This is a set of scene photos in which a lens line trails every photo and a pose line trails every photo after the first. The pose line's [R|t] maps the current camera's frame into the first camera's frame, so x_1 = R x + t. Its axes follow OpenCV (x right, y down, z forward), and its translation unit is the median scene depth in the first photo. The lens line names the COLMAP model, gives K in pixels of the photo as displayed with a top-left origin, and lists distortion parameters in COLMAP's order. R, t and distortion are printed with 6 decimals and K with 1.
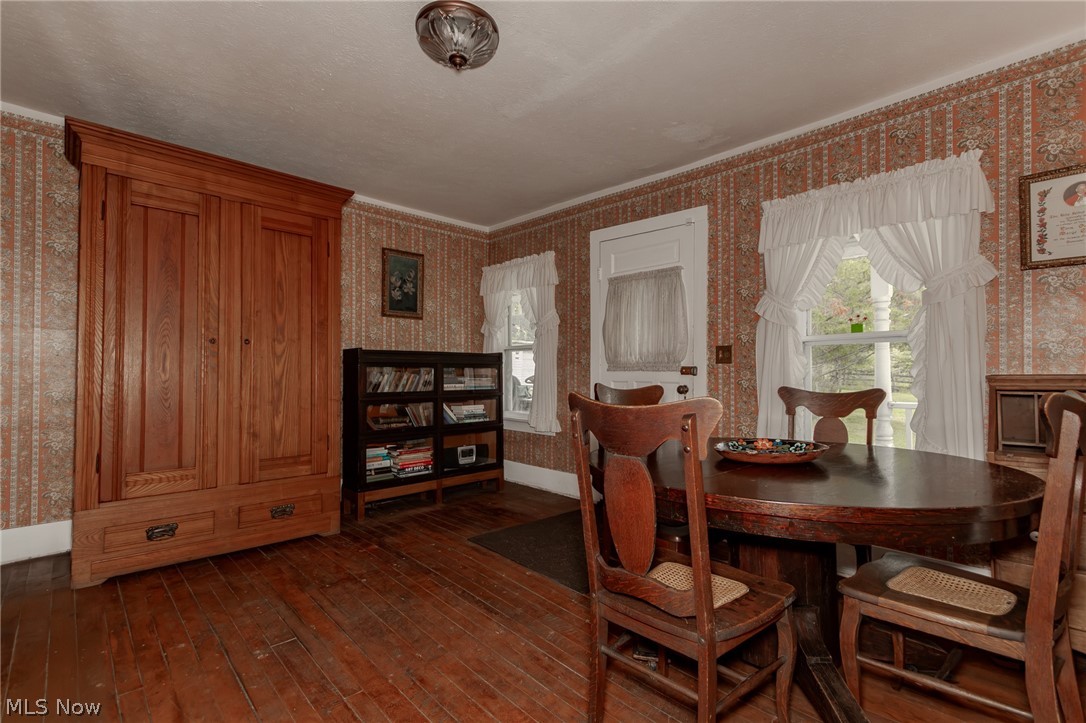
lens RADIAL K [[498.6, 0, 540.2], [0, 498.6, 360.5], [0, 0, 1]] dist [0.012207, -0.004513]
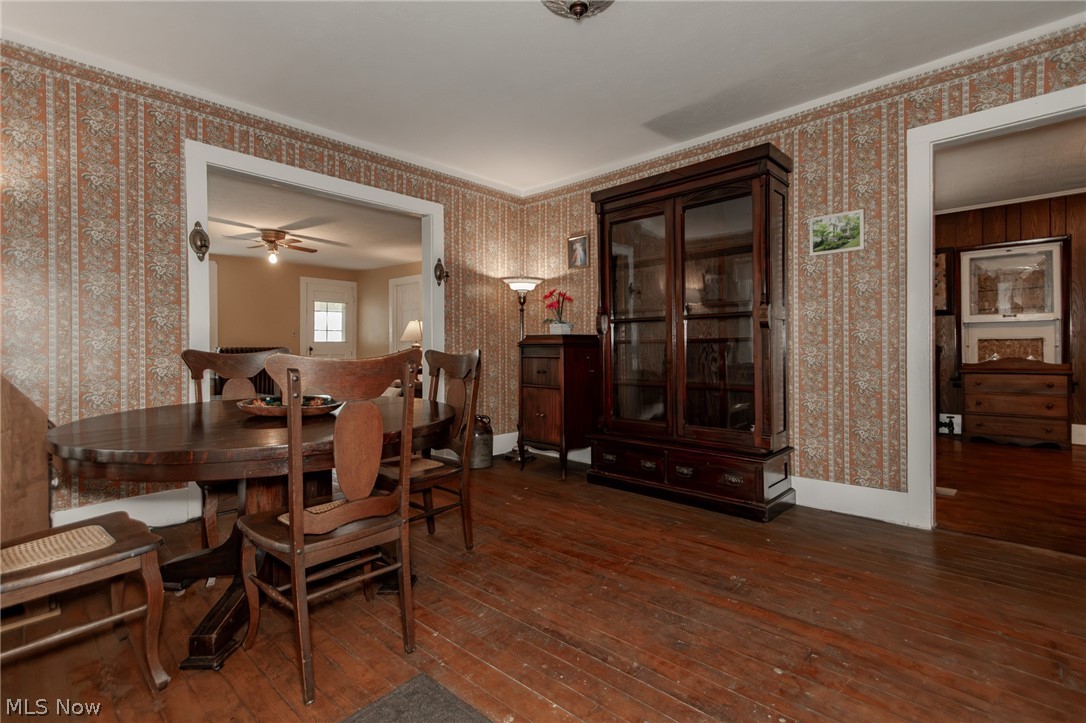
lens RADIAL K [[498.6, 0, 540.2], [0, 498.6, 349.9], [0, 0, 1]] dist [0.012207, -0.004513]
pose [[-0.998270, 0.002877, -0.058733, -0.020662], [0.003732, 0.999889, -0.014458, 0.041889], [0.058685, -0.014652, -0.998169, 1.231693]]
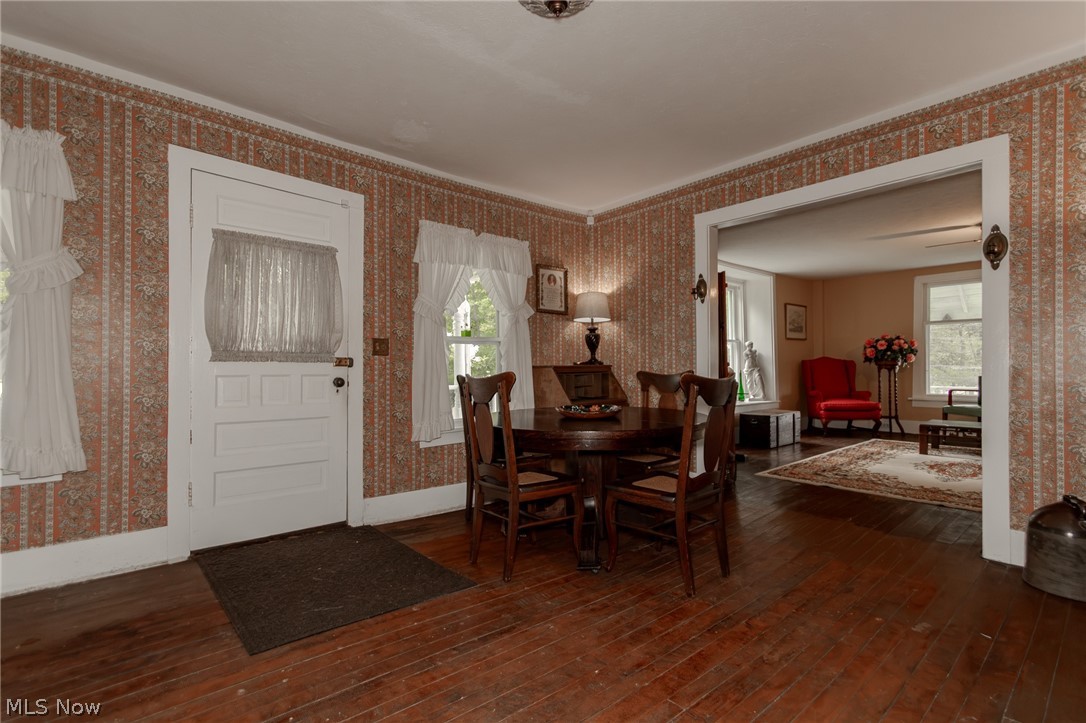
lens RADIAL K [[498.6, 0, 537.2], [0, 498.6, 369.2], [0, 0, 1]] dist [0.012207, -0.004513]
pose [[0.041009, 0.001349, 0.999158, -0.663464], [-0.017917, 0.999839, -0.000615, 0.029354], [-0.998998, -0.017877, 0.041027, 0.628437]]
